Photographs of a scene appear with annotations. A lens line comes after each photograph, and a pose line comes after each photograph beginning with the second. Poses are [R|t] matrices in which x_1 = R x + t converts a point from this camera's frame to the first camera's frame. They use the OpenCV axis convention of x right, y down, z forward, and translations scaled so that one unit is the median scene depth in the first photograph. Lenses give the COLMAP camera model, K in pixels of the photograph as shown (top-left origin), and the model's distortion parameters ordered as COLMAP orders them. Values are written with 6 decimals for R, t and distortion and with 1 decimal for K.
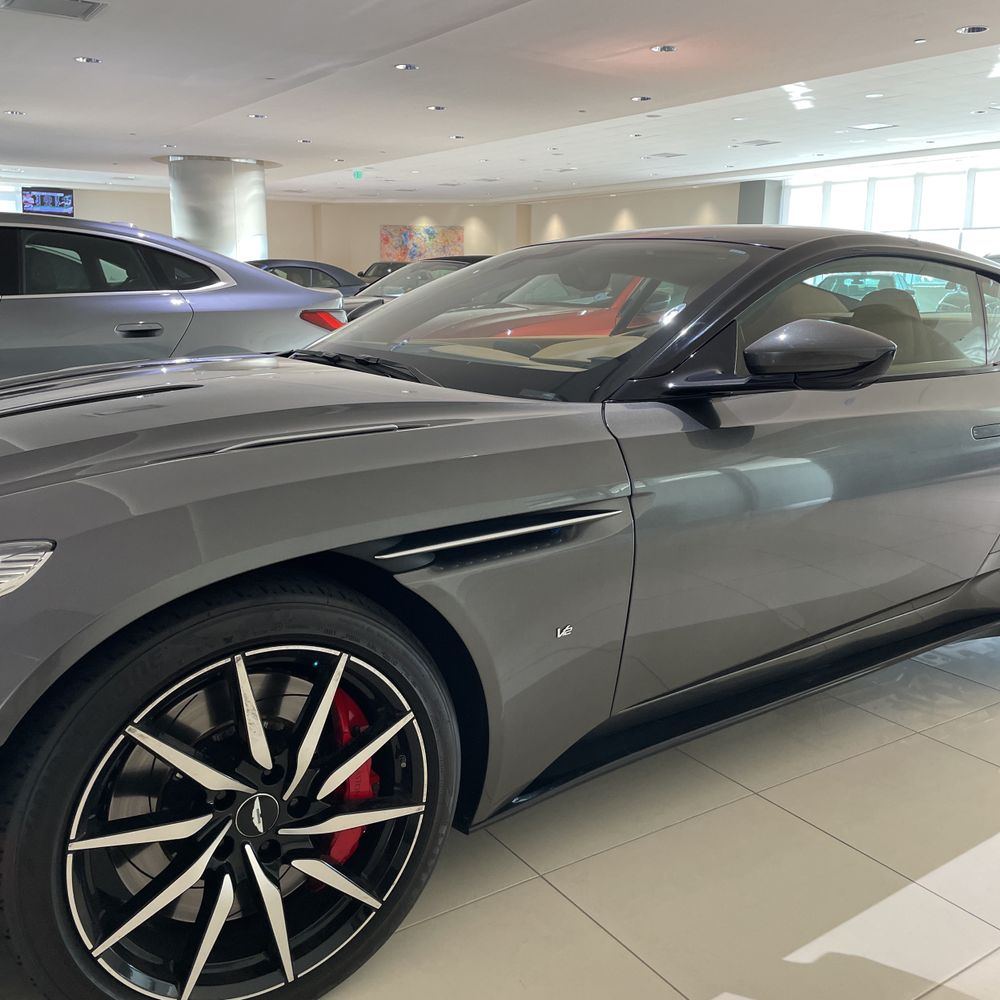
lens RADIAL K [[1012.3, 0, 500.0], [0, 1012.3, 500.0], [0, 0, 1]] dist [0.116020, -0.167210]
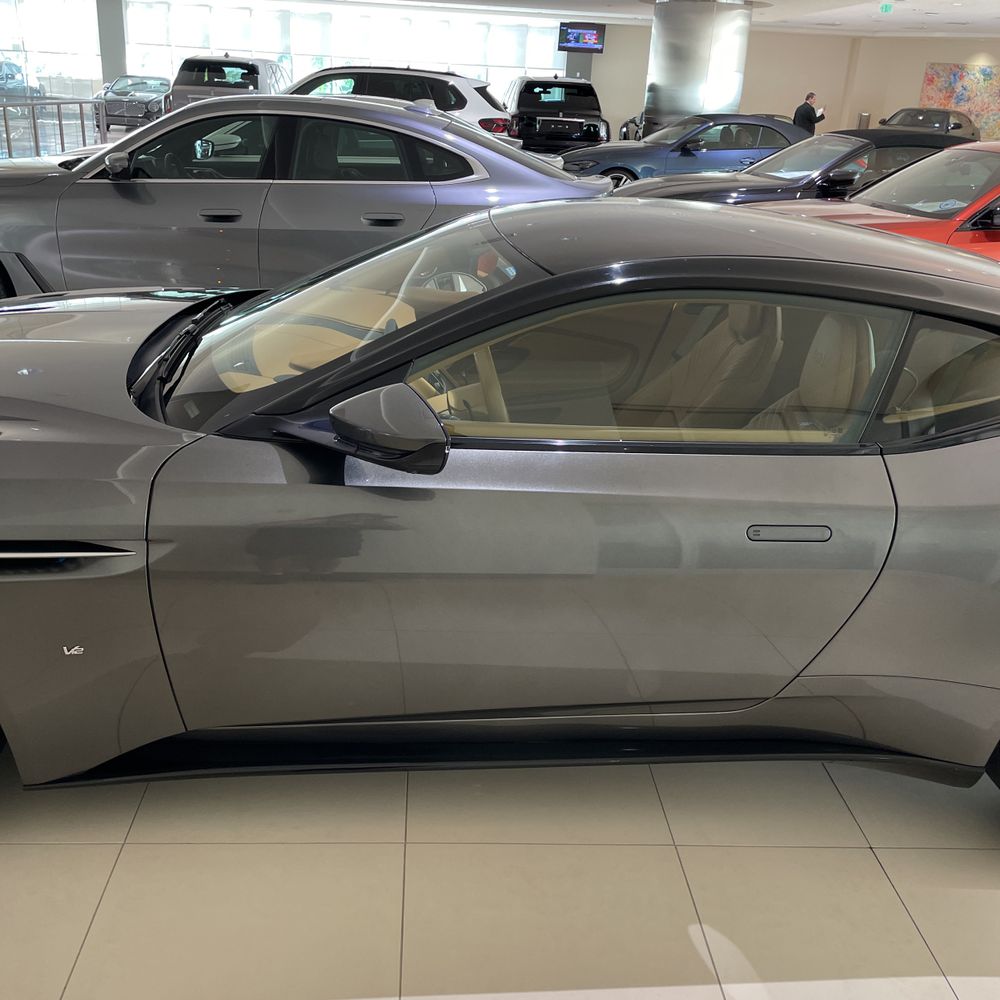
lens RADIAL K [[1012.3, 0, 500.0], [0, 1012.3, 500.0], [0, 0, 1]] dist [0.116020, -0.167210]
pose [[0.854566, 0.223793, -0.468651, 0.080099], [-0.148770, 0.970063, 0.191953, -0.025927], [0.497579, -0.094315, 0.862276, 0.027158]]
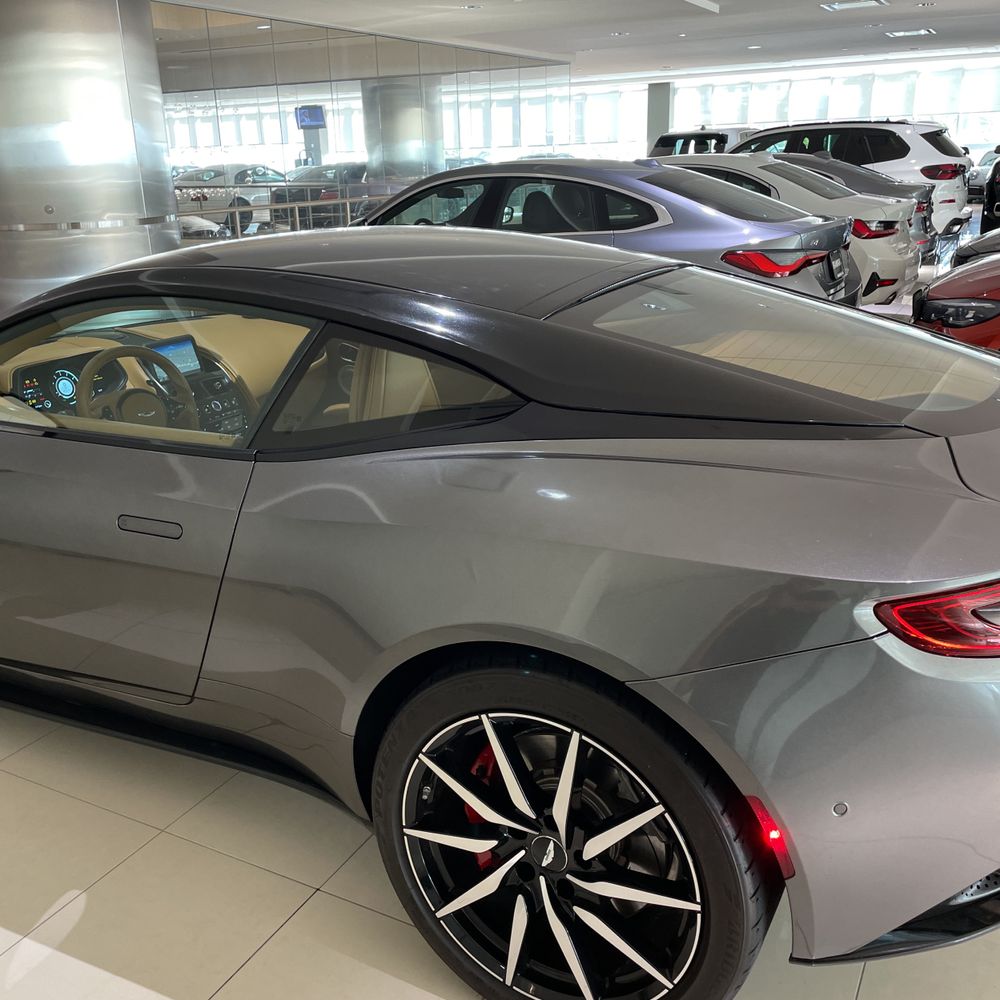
lens RADIAL K [[1012.3, 0, 500.0], [0, 1012.3, 500.0], [0, 0, 1]] dist [0.116020, -0.167210]
pose [[0.463748, 0.260072, -0.846936, 0.157753], [-0.151301, 0.965150, 0.213526, -0.037287], [0.872953, 0.029120, 0.486935, 0.103804]]
